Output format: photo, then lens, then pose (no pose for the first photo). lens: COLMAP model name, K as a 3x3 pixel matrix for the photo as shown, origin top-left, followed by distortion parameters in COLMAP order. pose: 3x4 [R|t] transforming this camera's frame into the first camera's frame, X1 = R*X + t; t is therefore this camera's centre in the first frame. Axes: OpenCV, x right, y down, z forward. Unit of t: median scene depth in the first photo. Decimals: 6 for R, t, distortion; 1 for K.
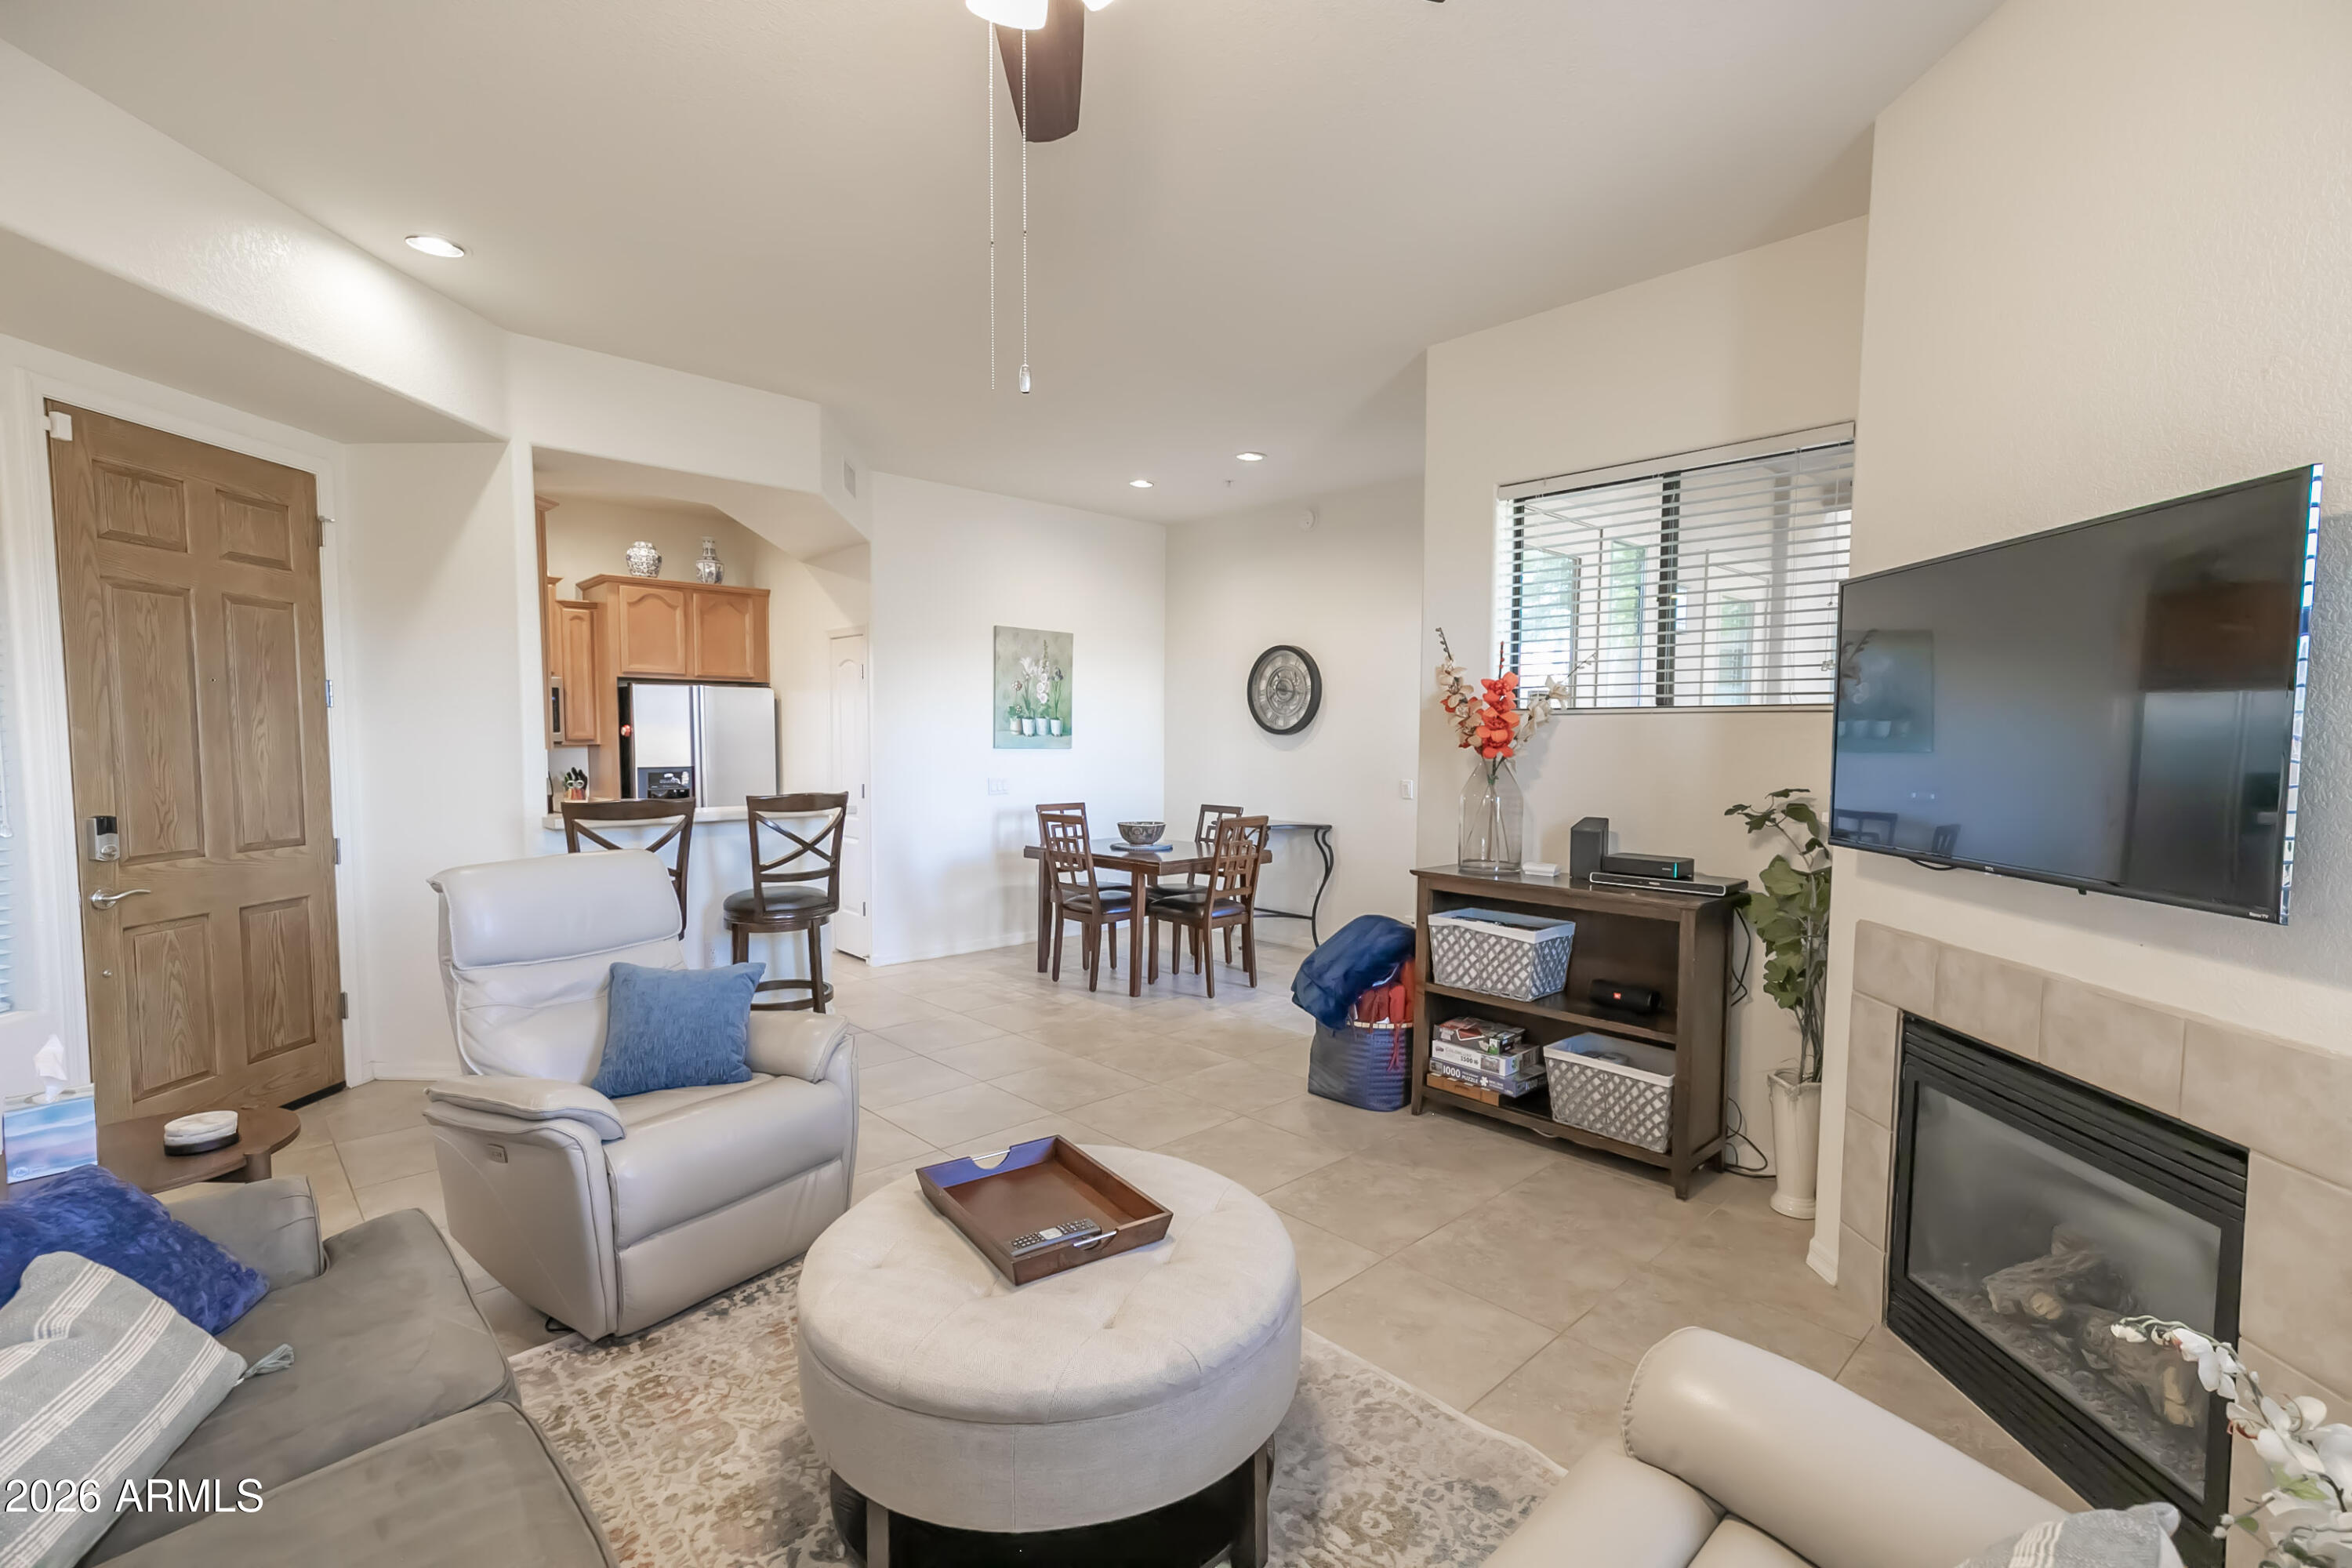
lens RADIAL K [[1062.4, 0, 1182.0], [0, 1062.4, 790.1], [0, 0, 1]] dist [0.016666, 0.002086]
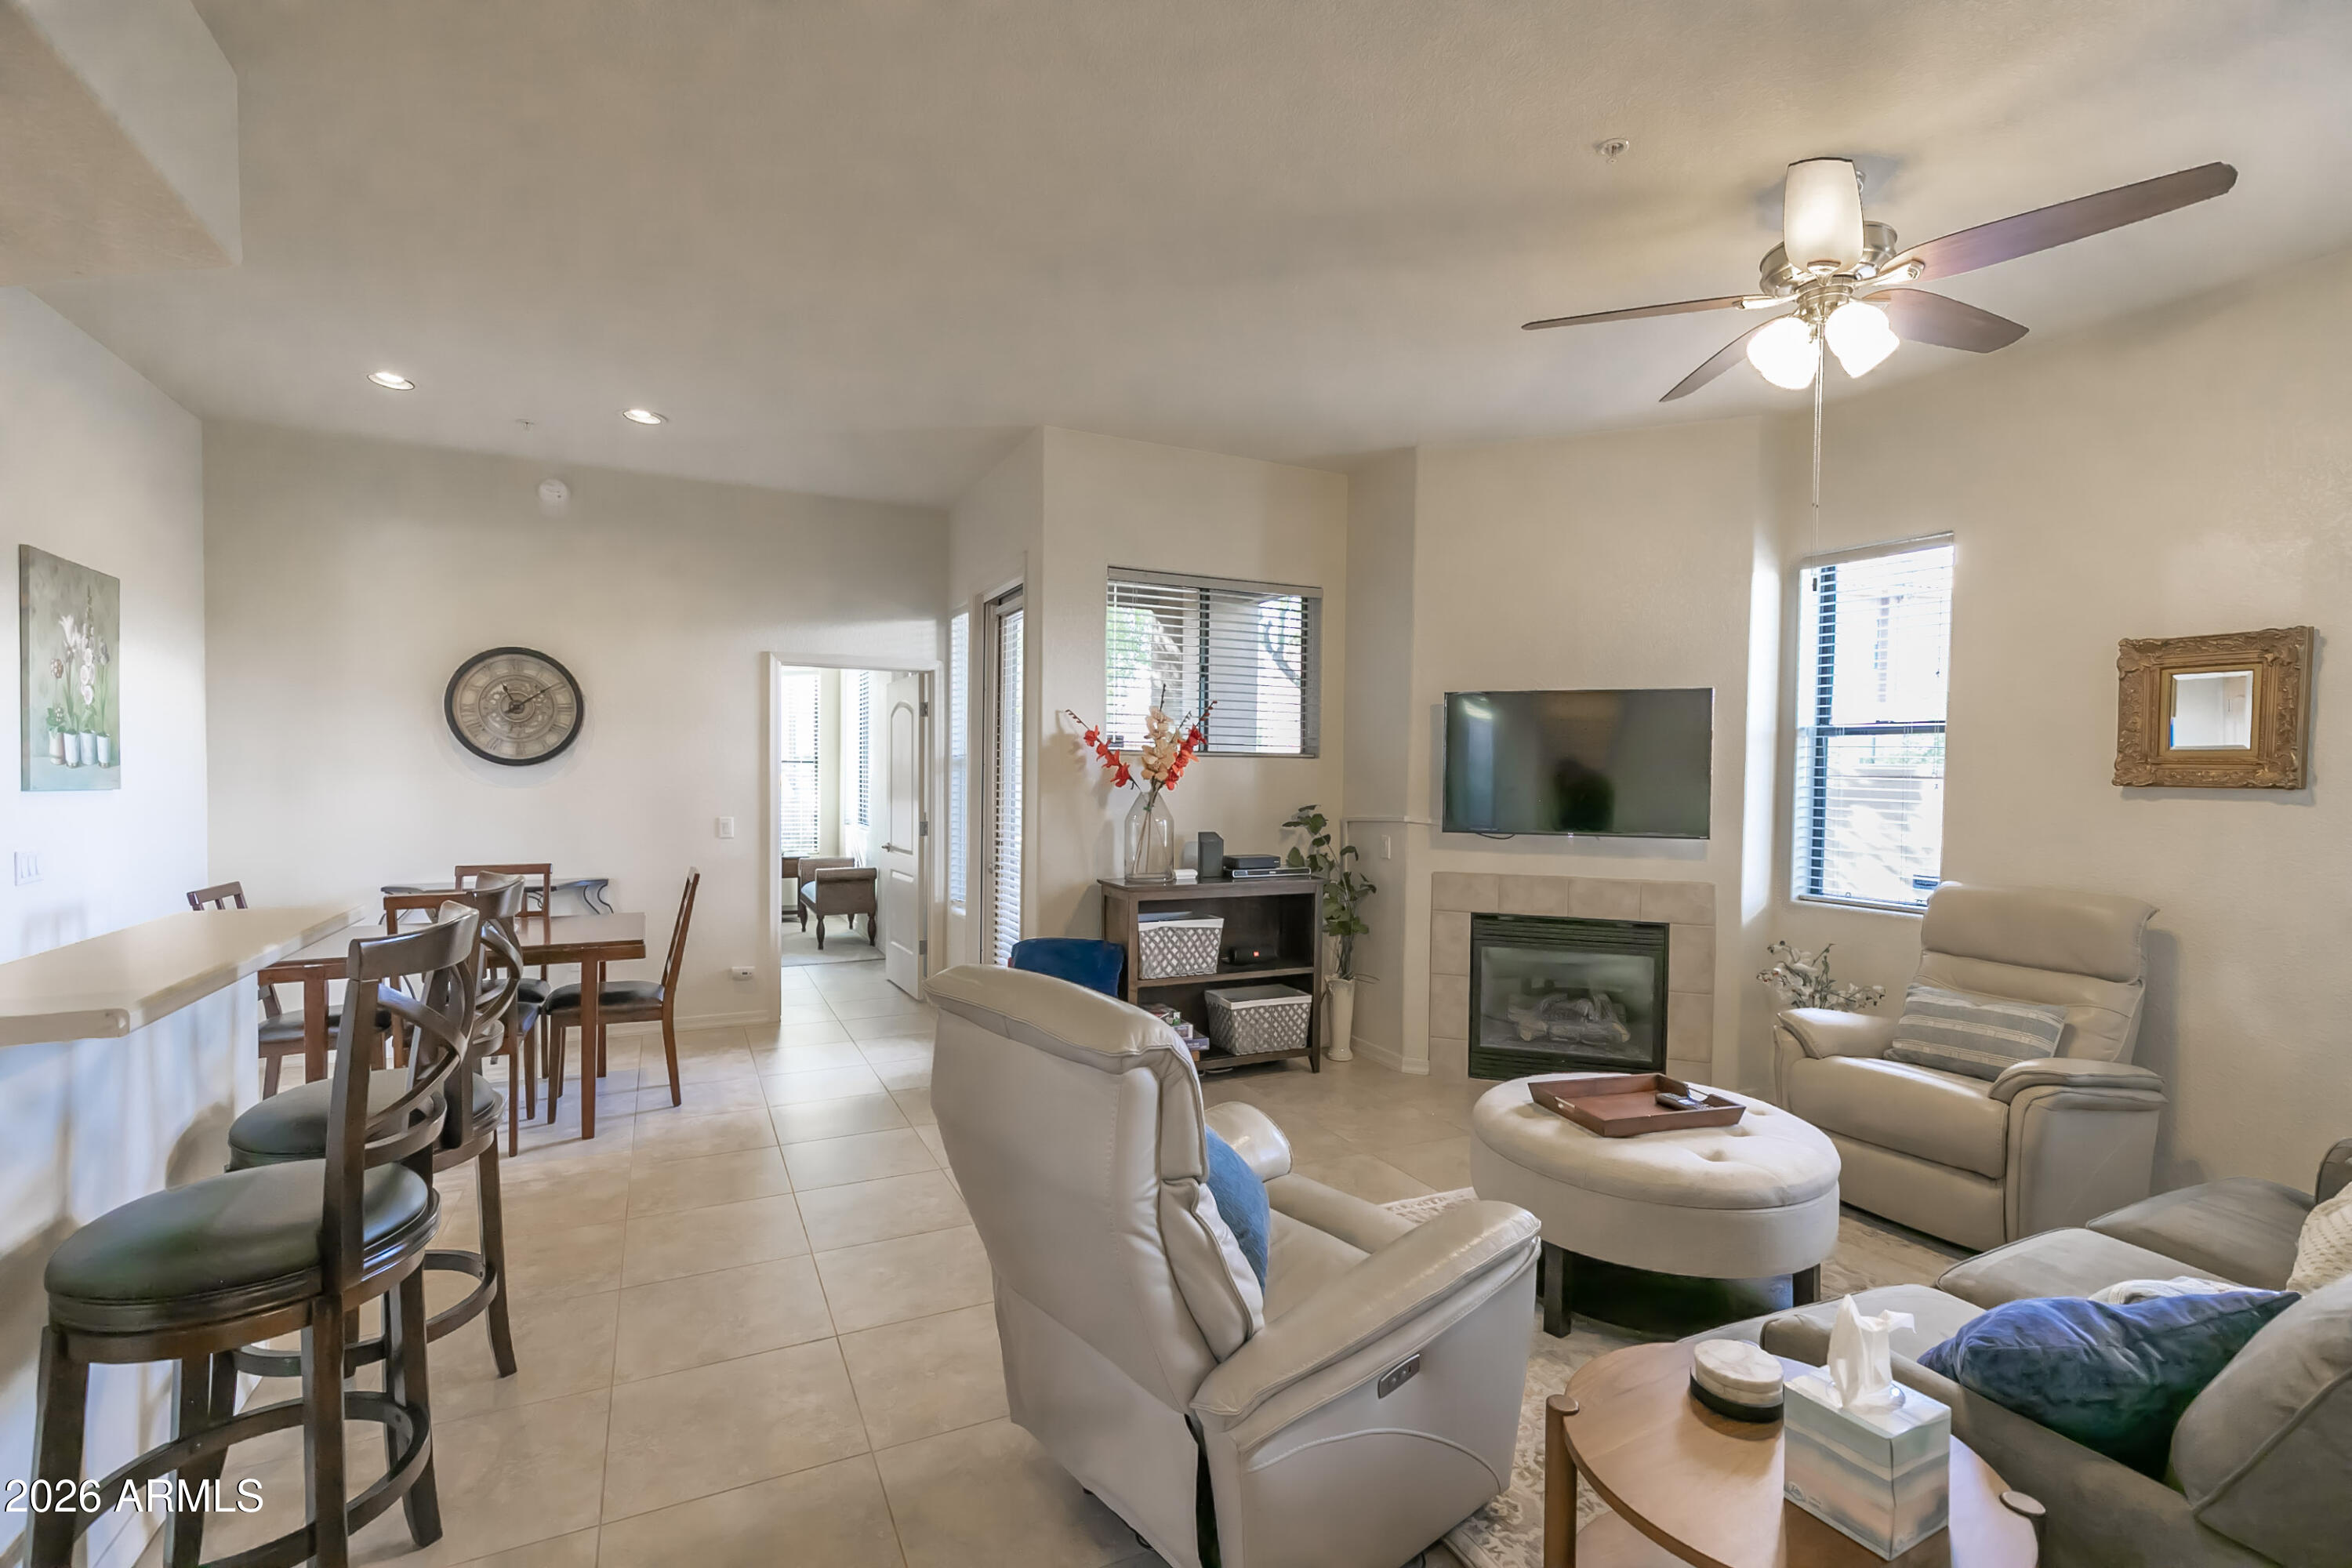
lens RADIAL K [[1062.4, 0, 1186.0], [0, 1062.4, 795.0], [0, 0, 1]] dist [0.016666, 0.002086]
pose [[0.300955, -0.022500, 0.953373, -0.498250], [0.042498, 0.999045, 0.010162, -0.020090], [-0.952691, 0.037458, 0.301624, 0.333266]]
